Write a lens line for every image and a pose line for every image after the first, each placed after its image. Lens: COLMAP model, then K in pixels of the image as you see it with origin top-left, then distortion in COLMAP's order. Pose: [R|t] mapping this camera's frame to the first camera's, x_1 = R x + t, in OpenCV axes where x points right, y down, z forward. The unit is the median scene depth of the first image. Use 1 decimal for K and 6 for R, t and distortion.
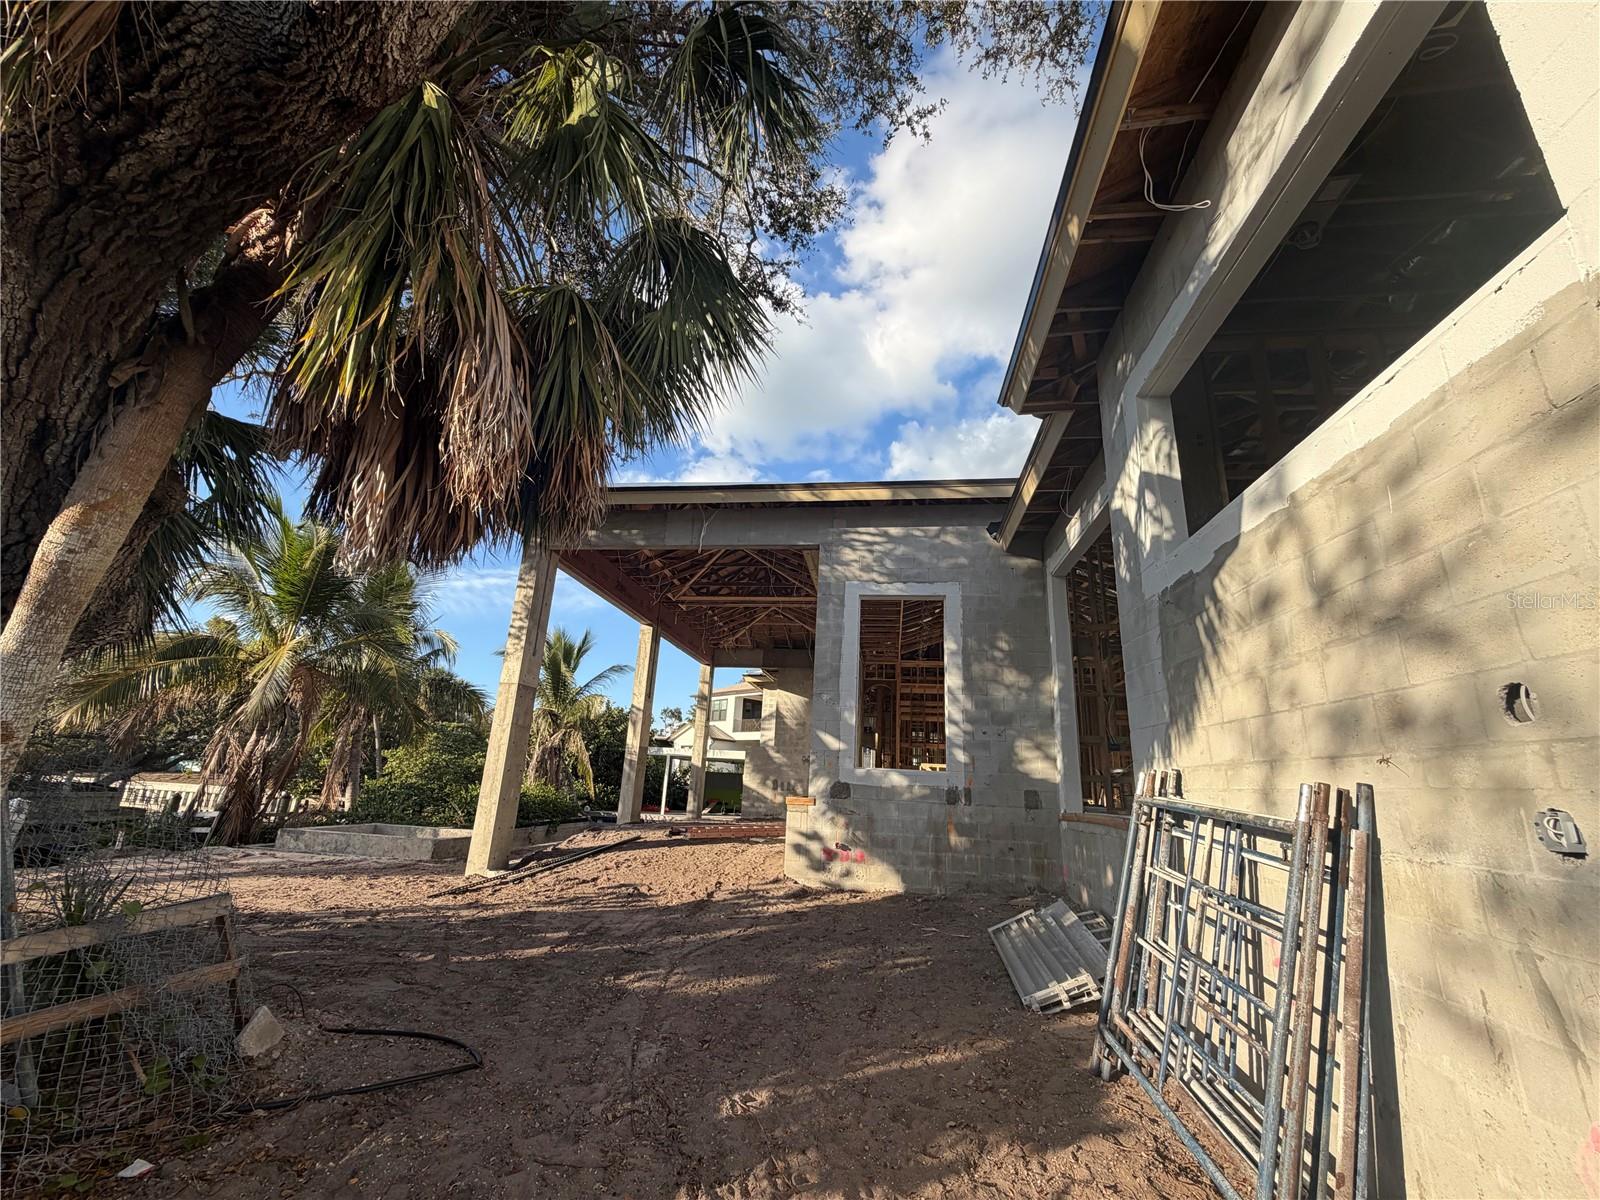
lens RADIAL K [[635.0, 0, 794.3], [0, 635.0, 601.1], [0, 0, 1]] dist [-0.000527, 0.000646]
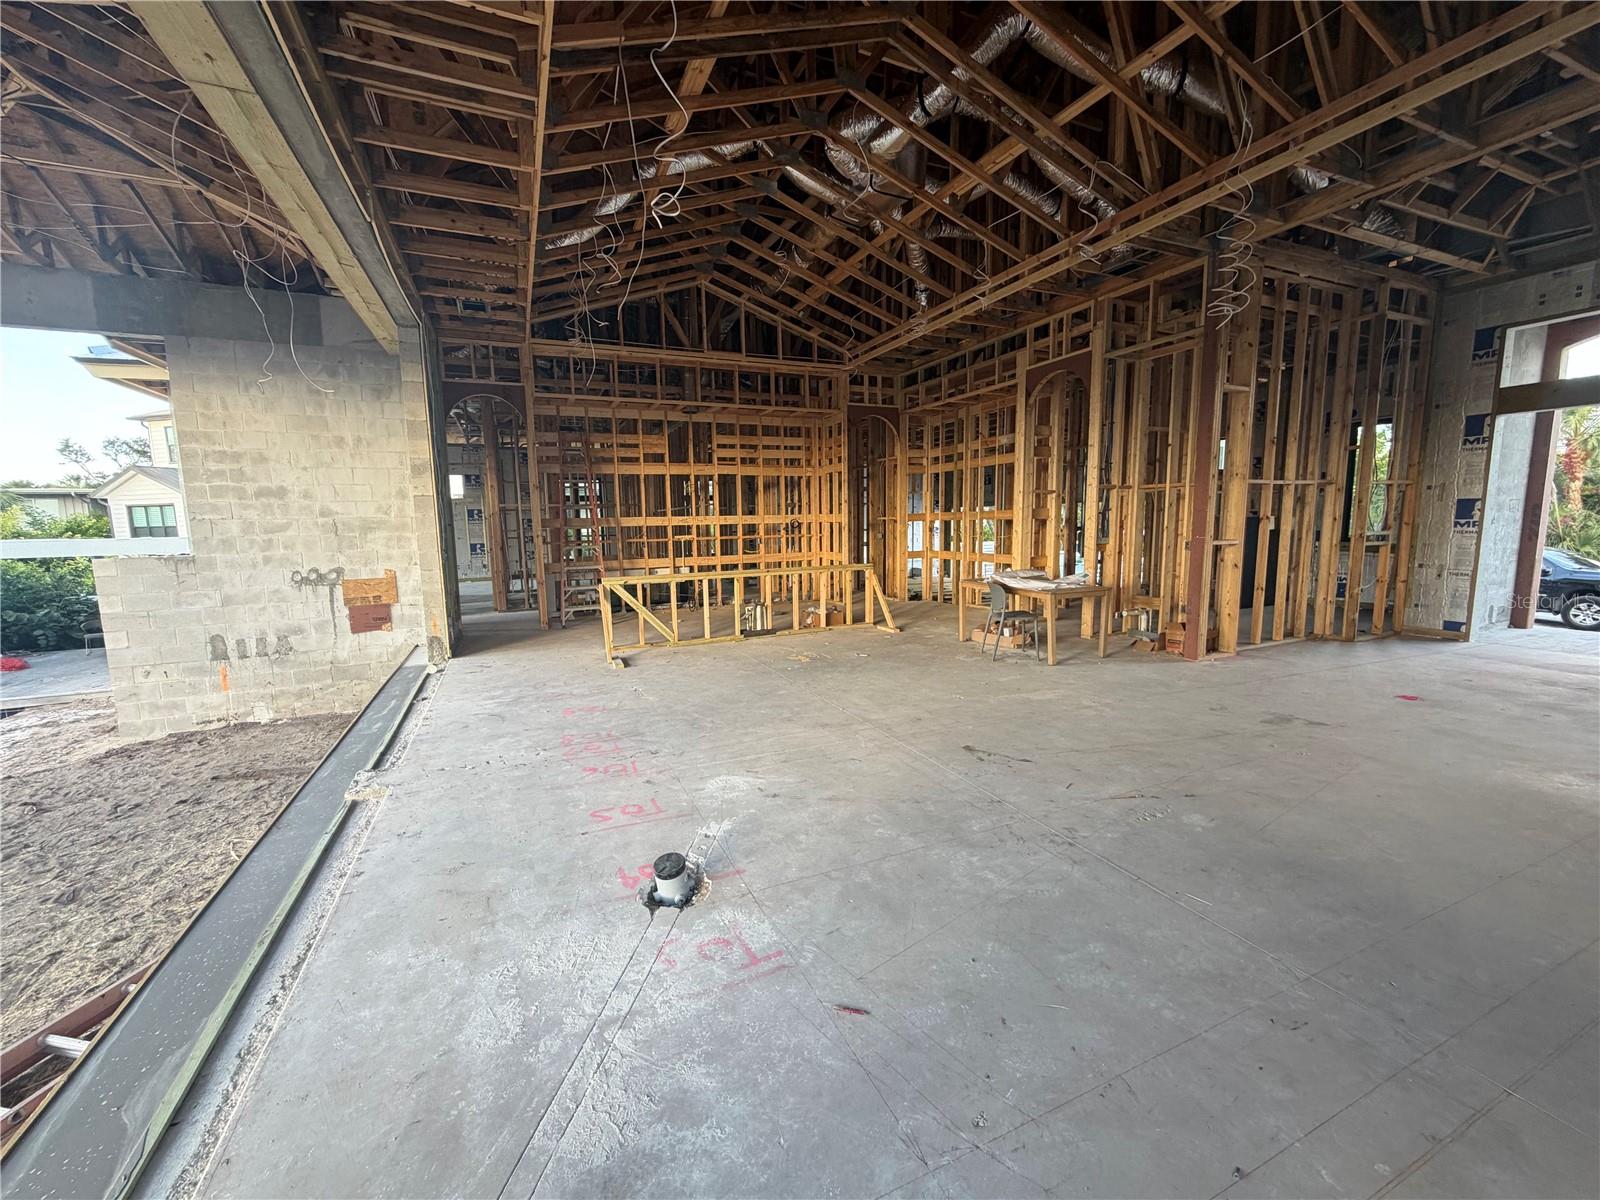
lens RADIAL K [[635.0, 0, 794.3], [0, 635.0, 601.1], [0, 0, 1]] dist [-0.000527, 0.000646]
pose [[0.847255, -0.134210, 0.513952, 0.070713], [-0.086454, 0.919813, 0.382715, 0.075688], [-0.524103, -0.368690, 0.767713, 0.492310]]
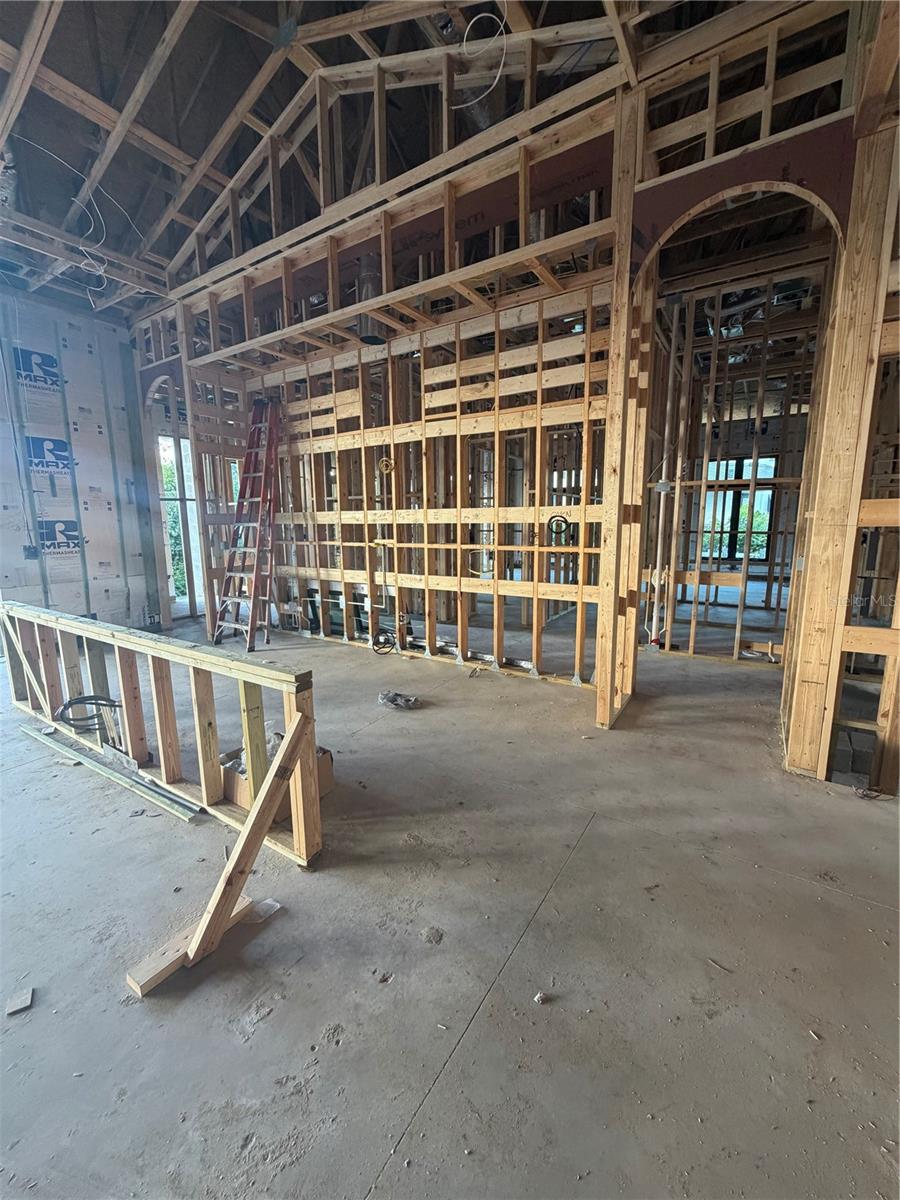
lens RADIAL K [[476.2, 0, 448.2], [0, 476.2, 597.1], [0, 0, 1]] dist [-0.000527, 0.000646]
pose [[0.905448, 0.007087, -0.424397, 0.421974], [0.172619, 0.907293, 0.383434, 0.171605], [0.387770, -0.420439, 0.820284, 0.755776]]
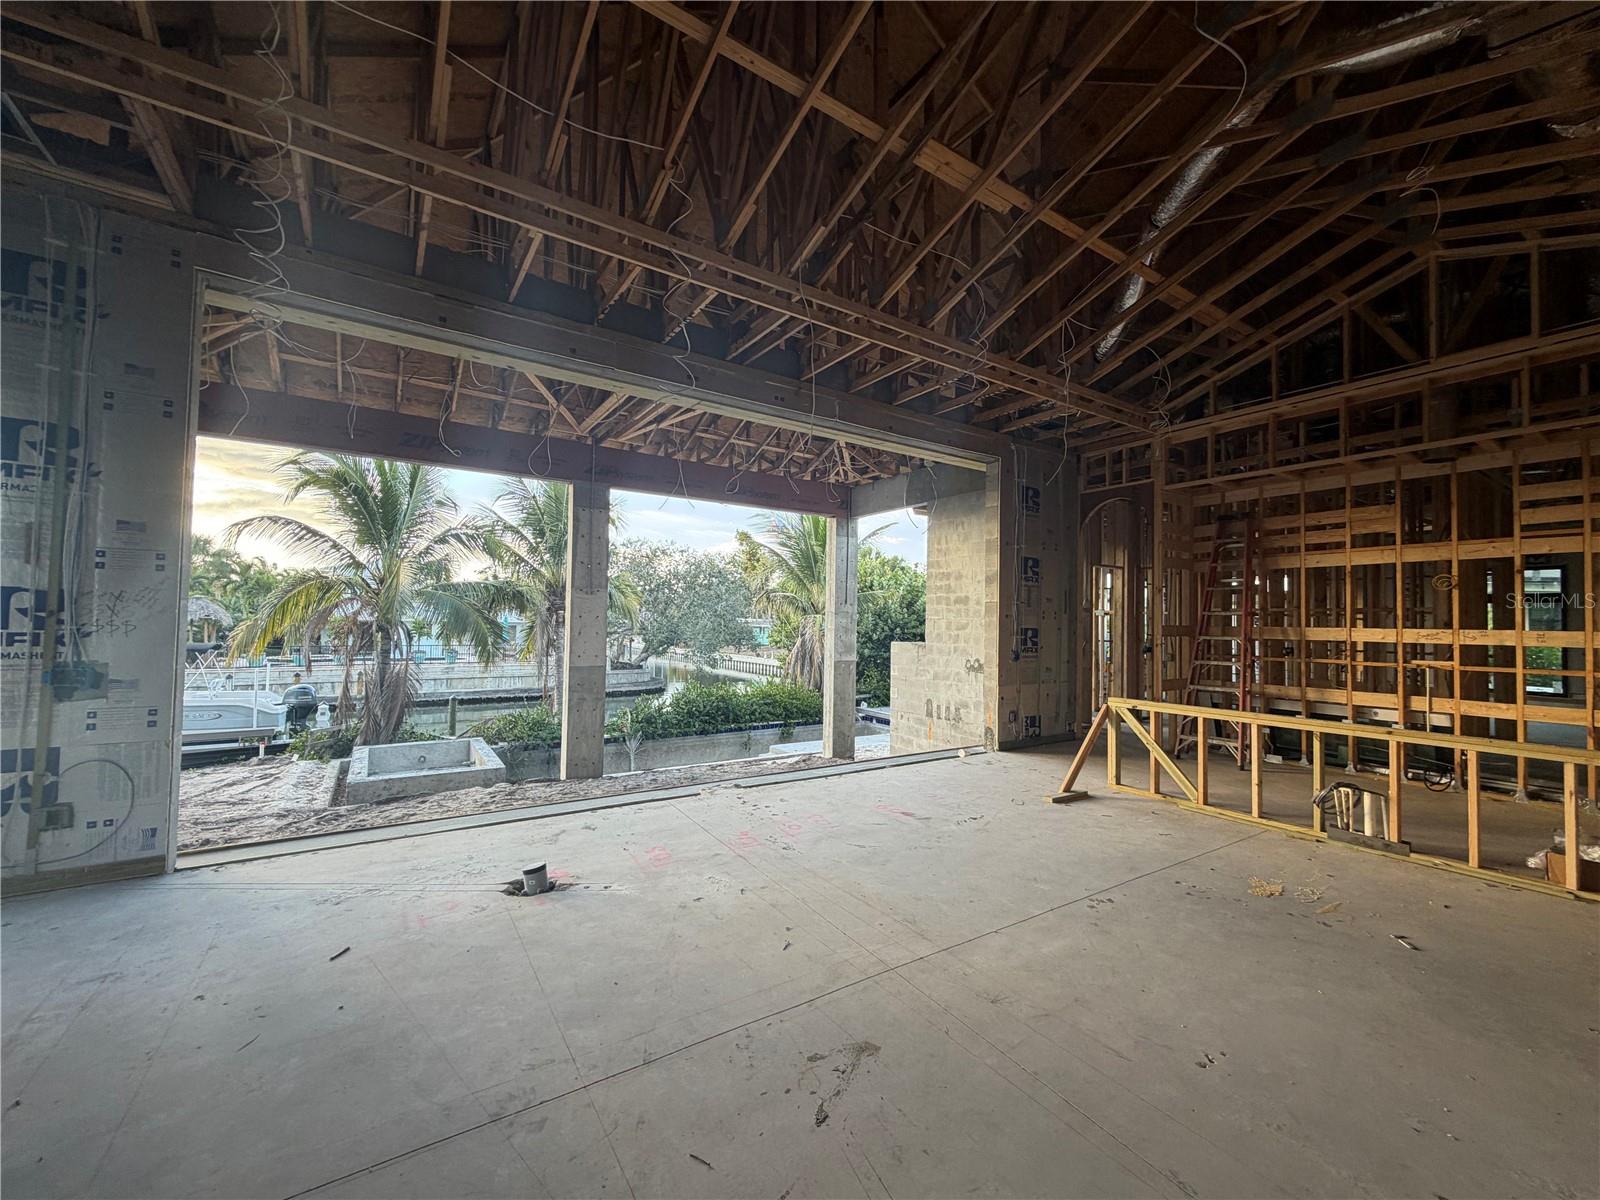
lens RADIAL K [[635.0, 0, 794.3], [0, 635.0, 601.1], [0, 0, 1]] dist [-0.000527, 0.000646]
pose [[0.659782, -0.063409, -0.748777, 0.304979], [0.224547, 0.967543, 0.115924, 0.098875], [0.717123, -0.244620, 0.652606, 0.539209]]
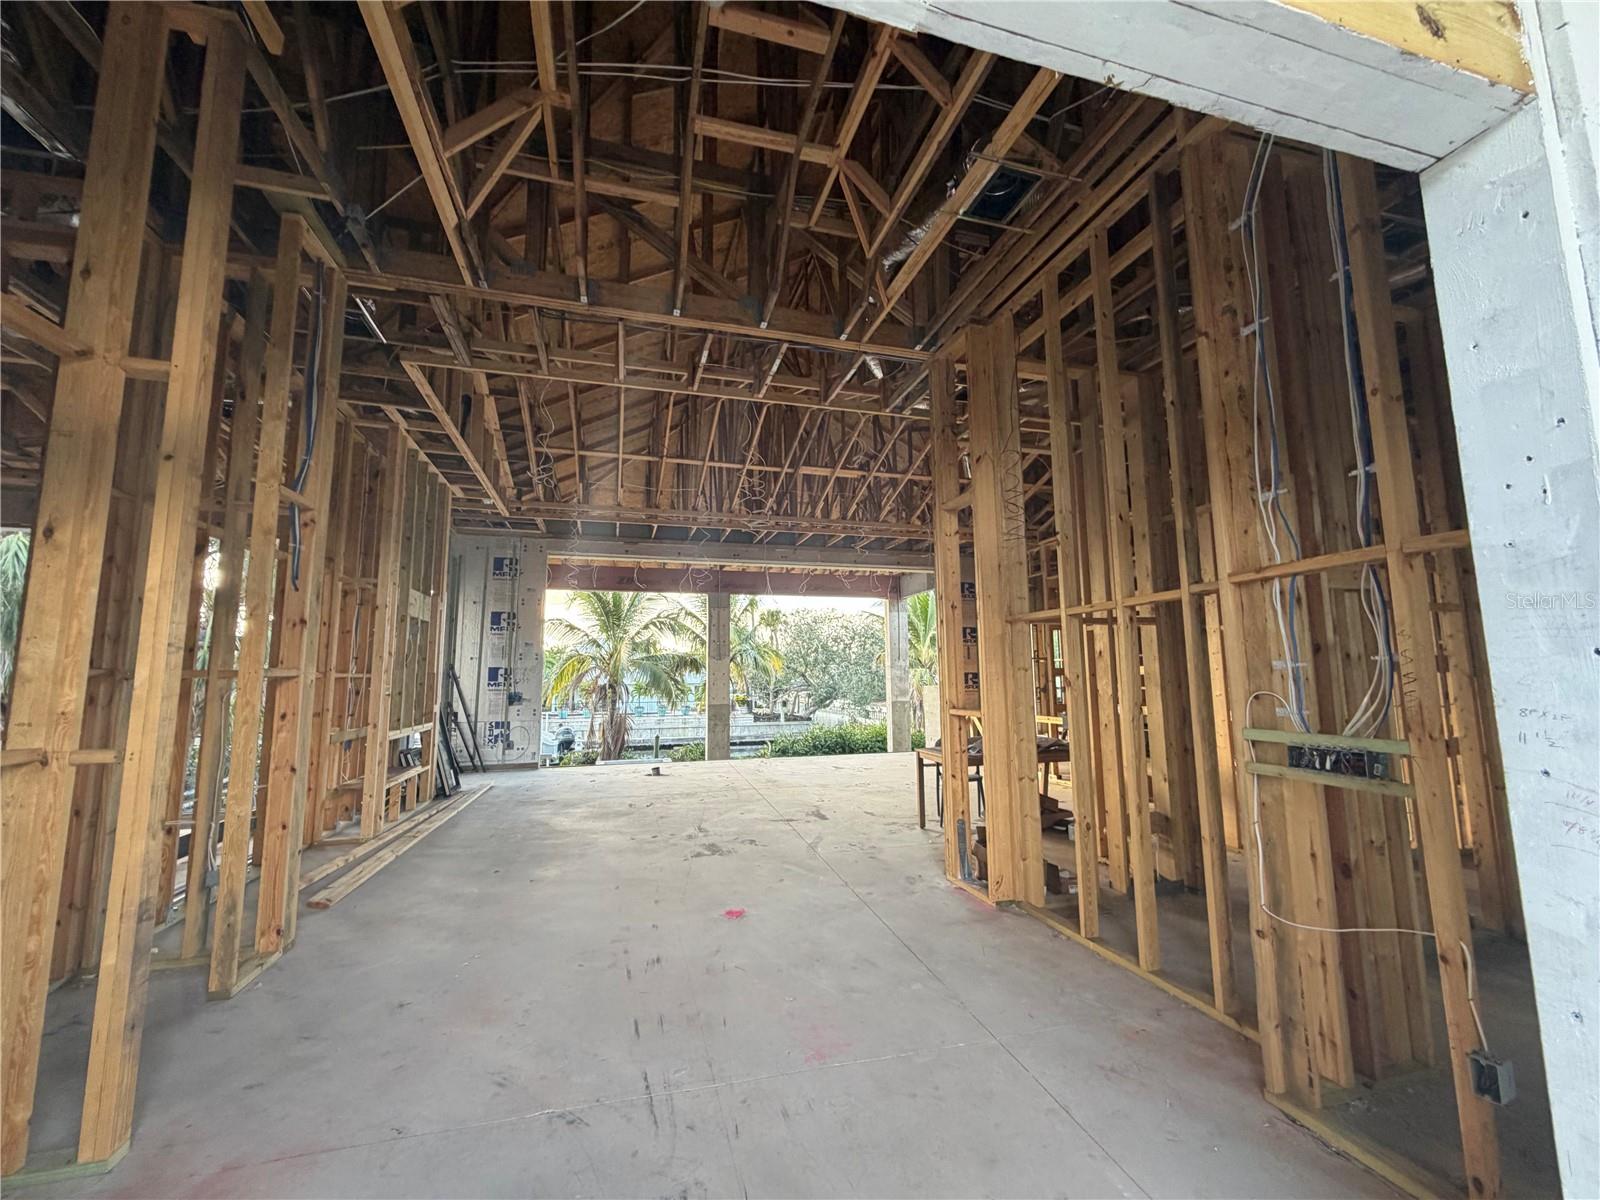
lens RADIAL K [[635.0, 0, 794.3], [0, 635.0, 601.1], [0, 0, 1]] dist [-0.000527, 0.000646]
pose [[0.401546, -0.166116, -0.900648, 0.616762], [0.283803, 0.957574, -0.050085, 0.110692], [0.870757, -0.235495, 0.431654, 0.498962]]
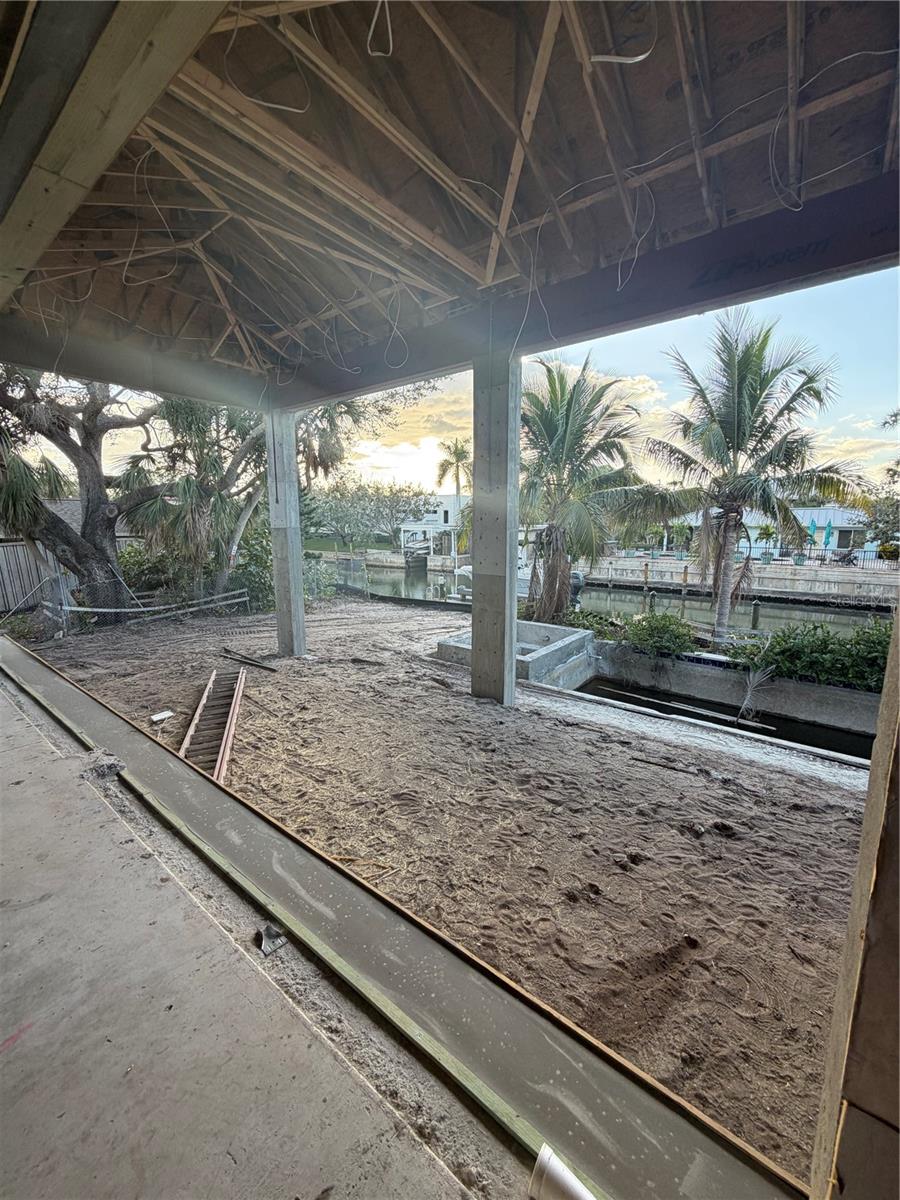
lens RADIAL K [[476.2, 0, 448.2], [0, 476.2, 597.1], [0, 0, 1]] dist [-0.000527, 0.000646]
pose [[-0.506603, 0.085197, -0.857960, 0.125223], [0.215765, 0.975969, -0.030488, 0.188355], [0.834745, -0.200564, -0.512811, 0.877453]]
